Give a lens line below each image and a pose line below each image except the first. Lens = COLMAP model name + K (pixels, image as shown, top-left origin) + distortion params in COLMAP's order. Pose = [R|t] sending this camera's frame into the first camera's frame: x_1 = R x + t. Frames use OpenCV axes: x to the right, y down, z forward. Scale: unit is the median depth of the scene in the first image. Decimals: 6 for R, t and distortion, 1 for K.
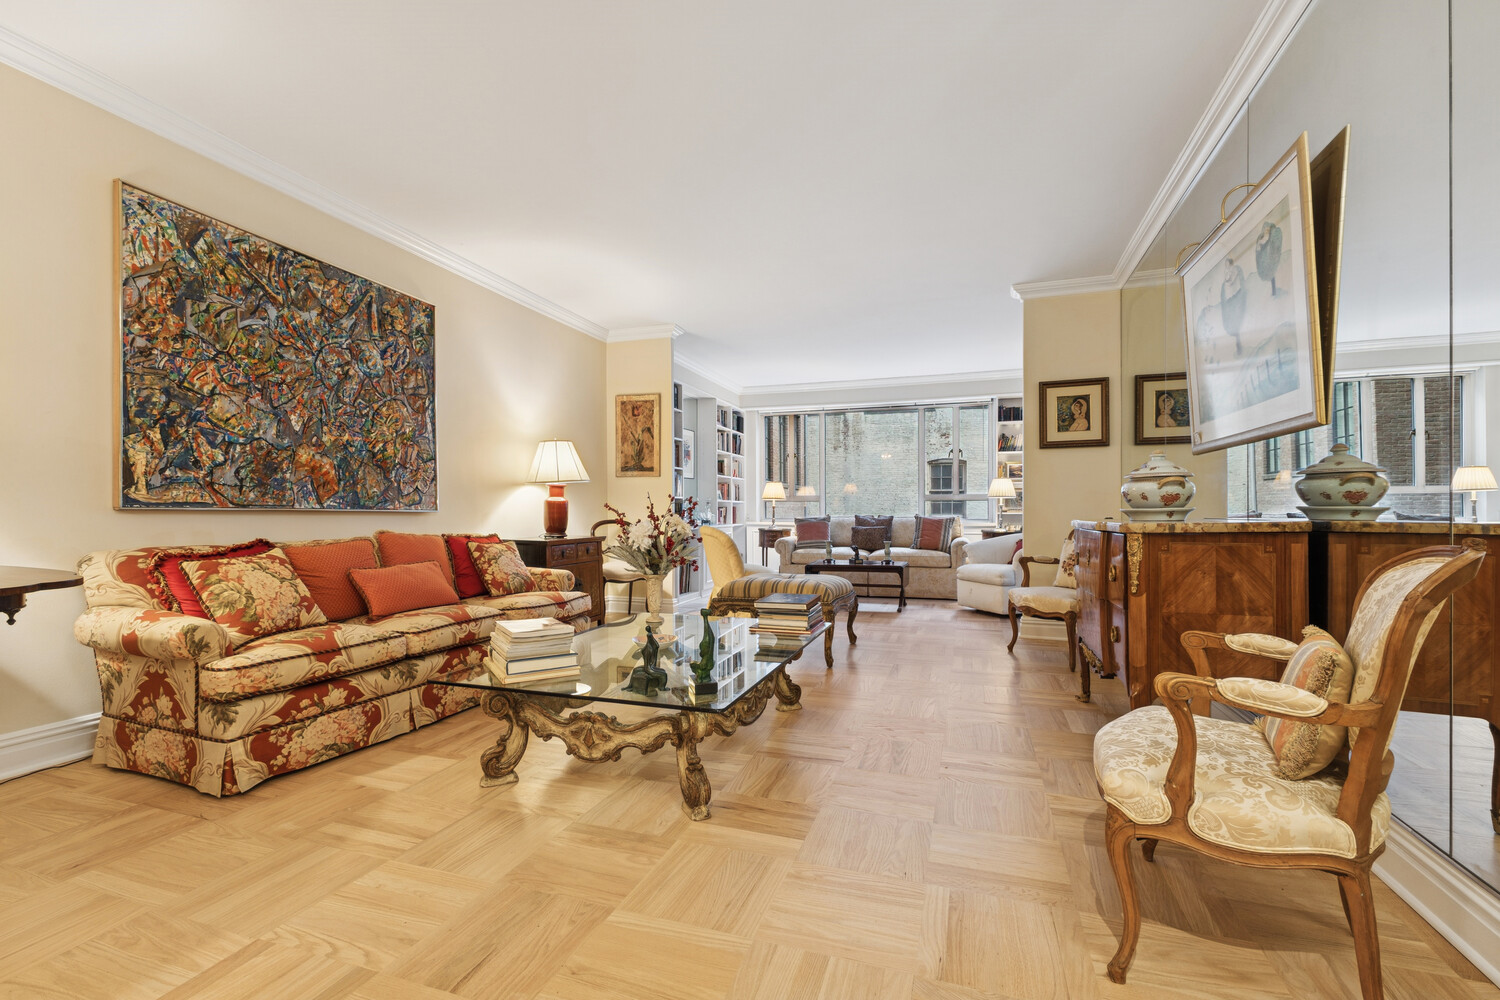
lens RADIAL K [[664.8, 0, 740.6], [0, 664.8, 505.4], [0, 0, 1]] dist [0.007461, -0.000150]
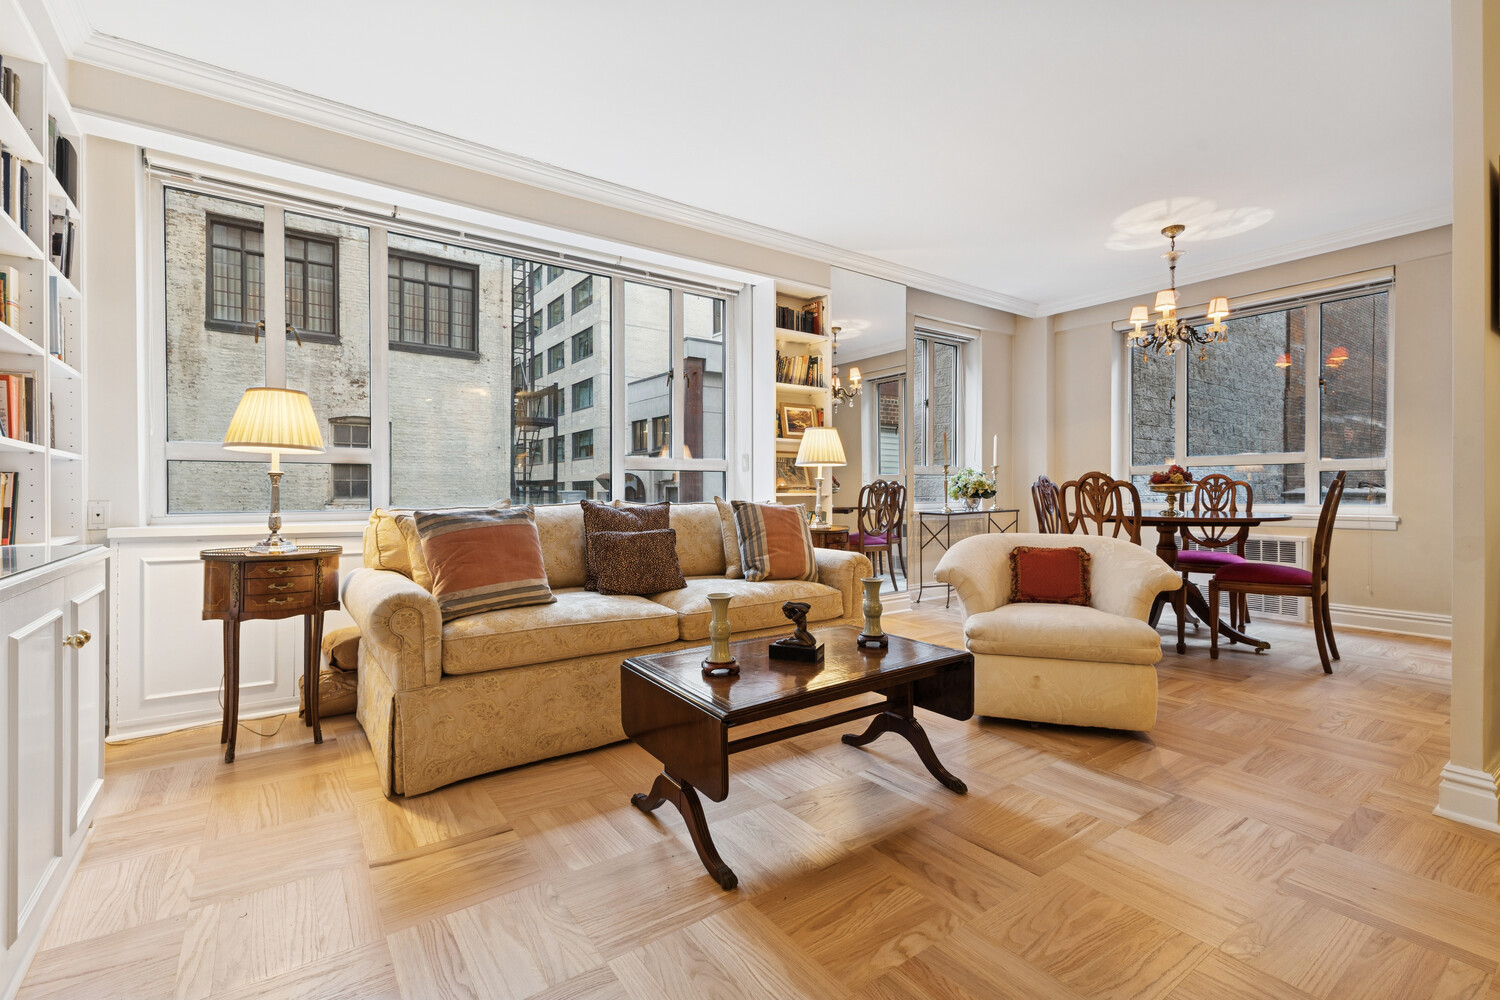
lens RADIAL K [[664.8, 0, 758.7], [0, 664.8, 494.7], [0, 0, 1]] dist [0.007461, -0.000150]
pose [[0.566791, -0.004159, 0.823851, -0.067048], [-0.005274, 0.999948, 0.008677, 0.006703], [-0.823845, -0.009263, 0.566739, 0.630977]]
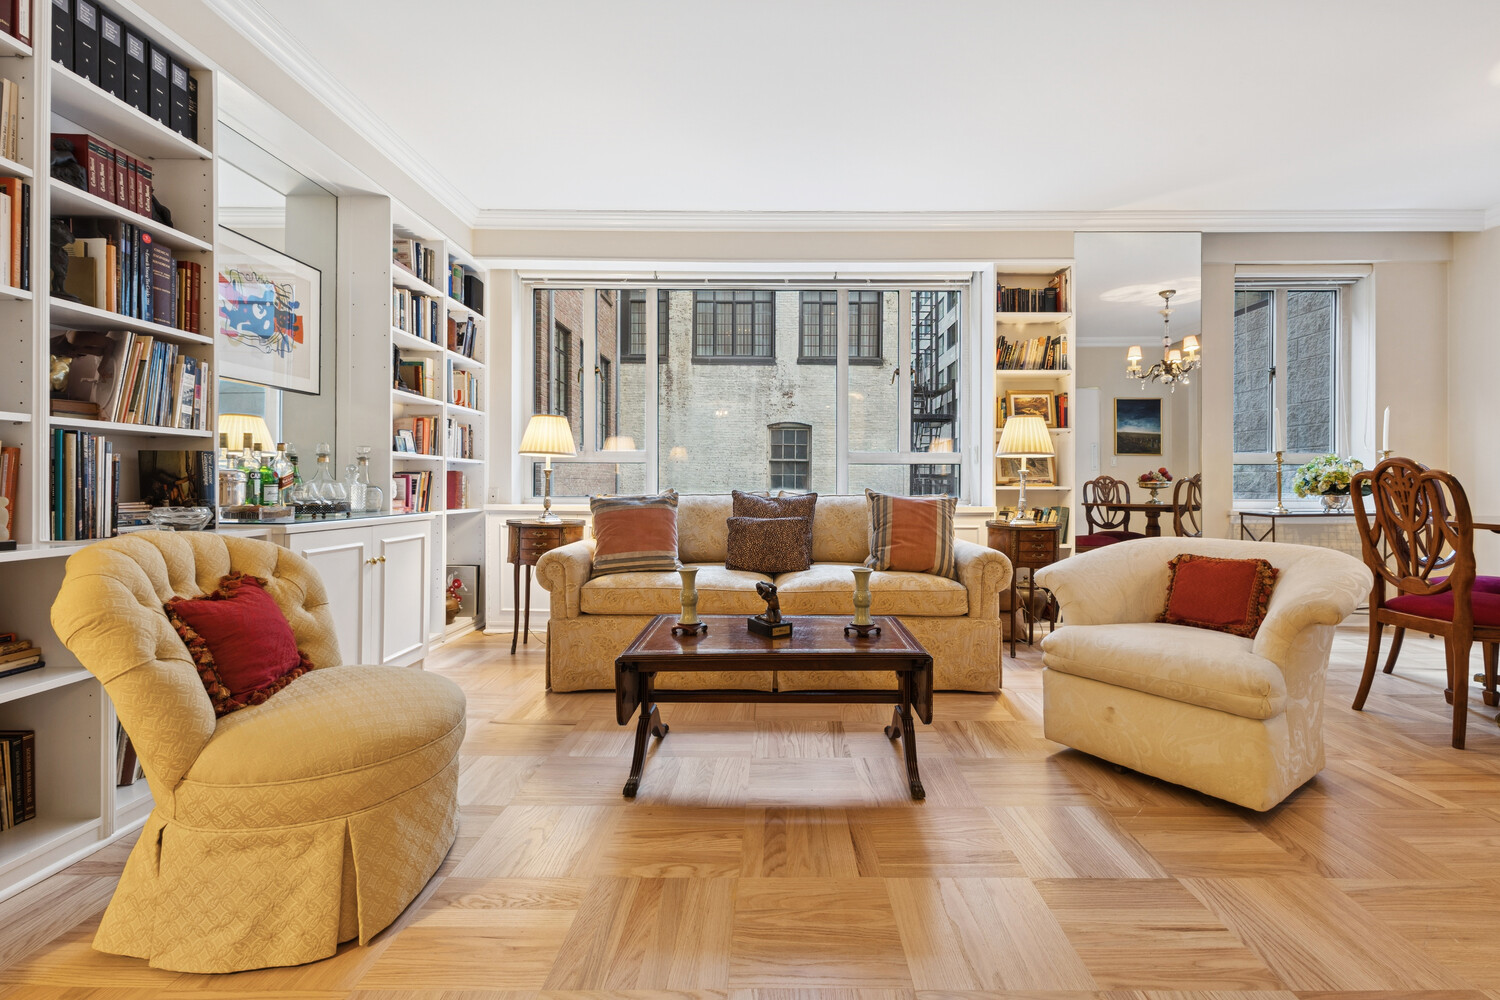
lens RADIAL K [[664.8, 0, 783.3], [0, 664.8, 481.8], [0, 0, 1]] dist [0.007461, -0.000150]
pose [[0.941584, 0.005457, 0.336734, 0.048530], [-0.006791, 0.999973, 0.002785, 0.006210], [-0.336710, -0.004909, 0.941596, 0.507065]]
